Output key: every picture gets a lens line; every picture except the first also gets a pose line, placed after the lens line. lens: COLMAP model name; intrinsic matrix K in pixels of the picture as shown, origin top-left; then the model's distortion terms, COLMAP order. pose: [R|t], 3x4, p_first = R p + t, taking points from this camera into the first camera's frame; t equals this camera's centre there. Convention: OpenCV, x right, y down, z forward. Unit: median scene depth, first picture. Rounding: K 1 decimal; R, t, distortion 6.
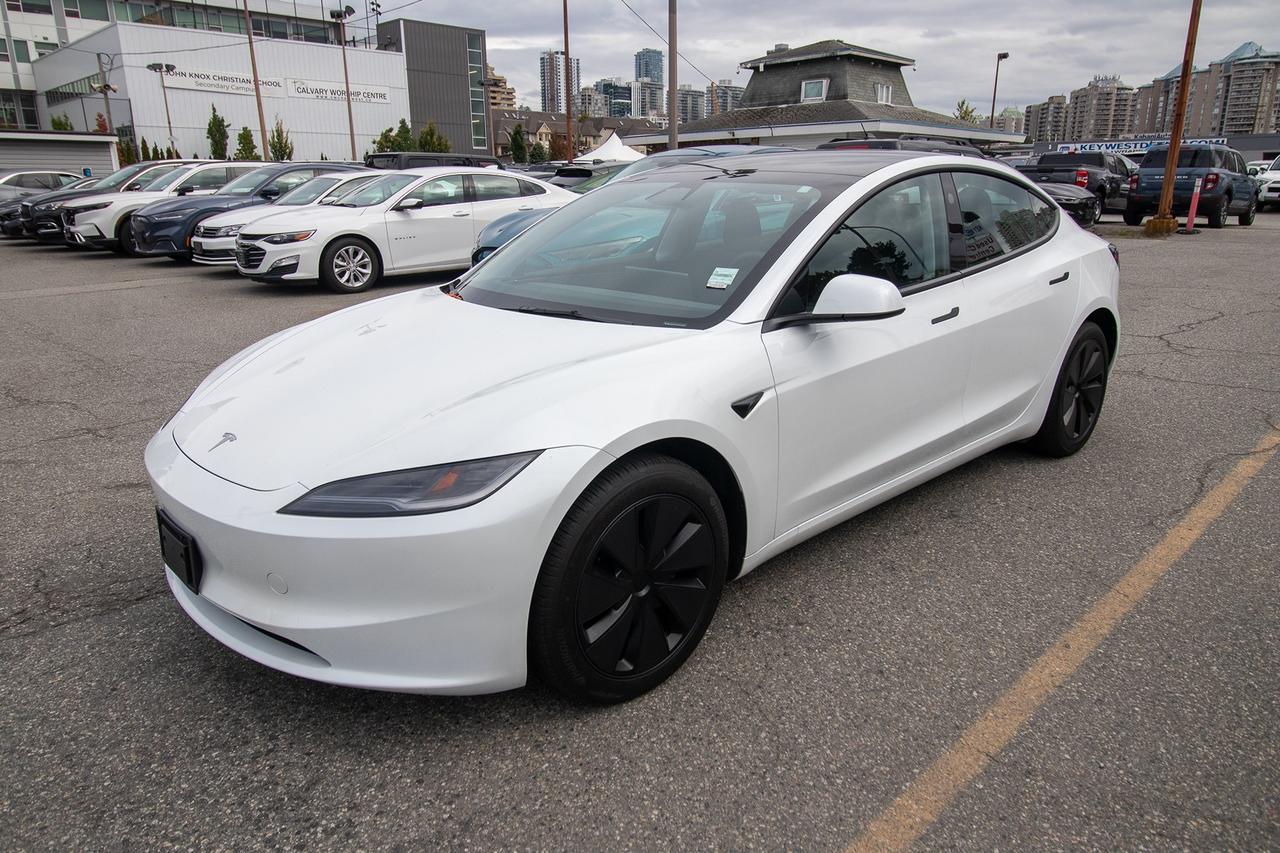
lens RADIAL K [[845.9, 0, 640.0], [0, 845.9, 426.5], [0, 0, 1]] dist [0.013465, -0.012748]
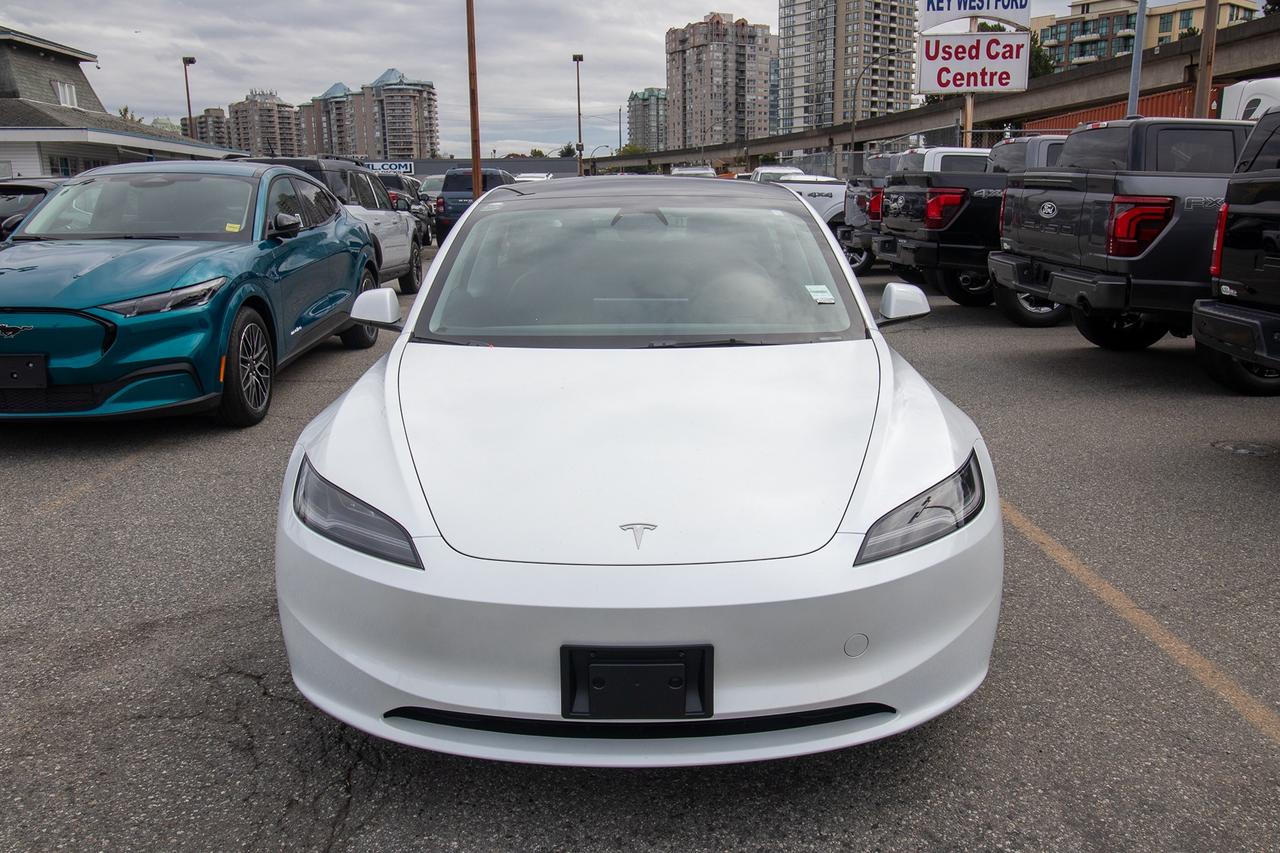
lens RADIAL K [[1001.5, 0, 642.7], [0, 1001.5, 431.3], [0, 0, 1]] dist [0.016991, -0.007258]
pose [[0.684201, -0.165841, 0.710187, -0.250806], [0.207768, 0.977773, 0.028162, -0.022306], [-0.699072, 0.128285, 0.703449, 0.071926]]
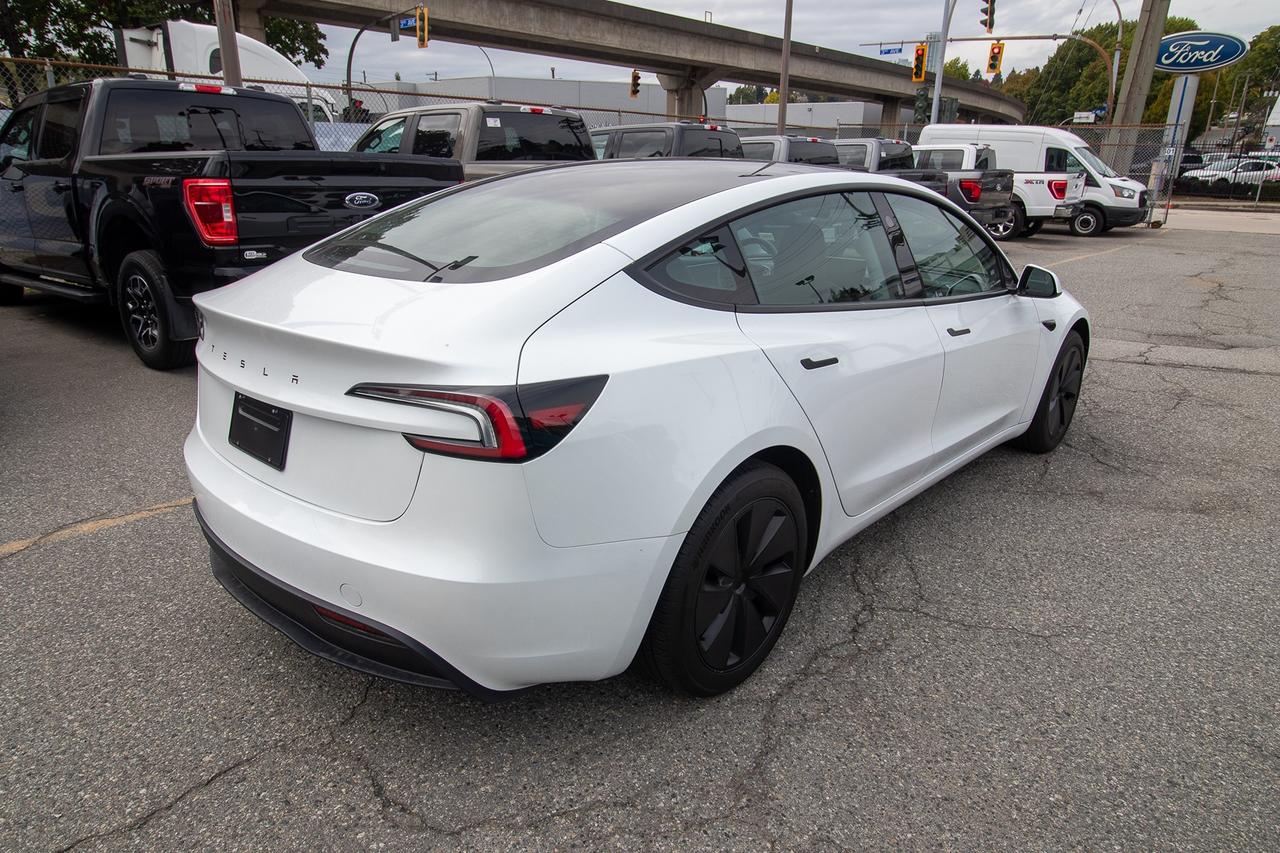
lens RADIAL K [[817.5, 0, 640.0], [0, 817.5, 426.5], [0, 0, 1]] dist [-0.002429, -0.000799]
pose [[-0.996500, 0.020271, -0.081093, 0.130655], [-0.029061, 0.825611, 0.563491, -0.208872], [0.078373, 0.563875, -0.822133, 0.671306]]
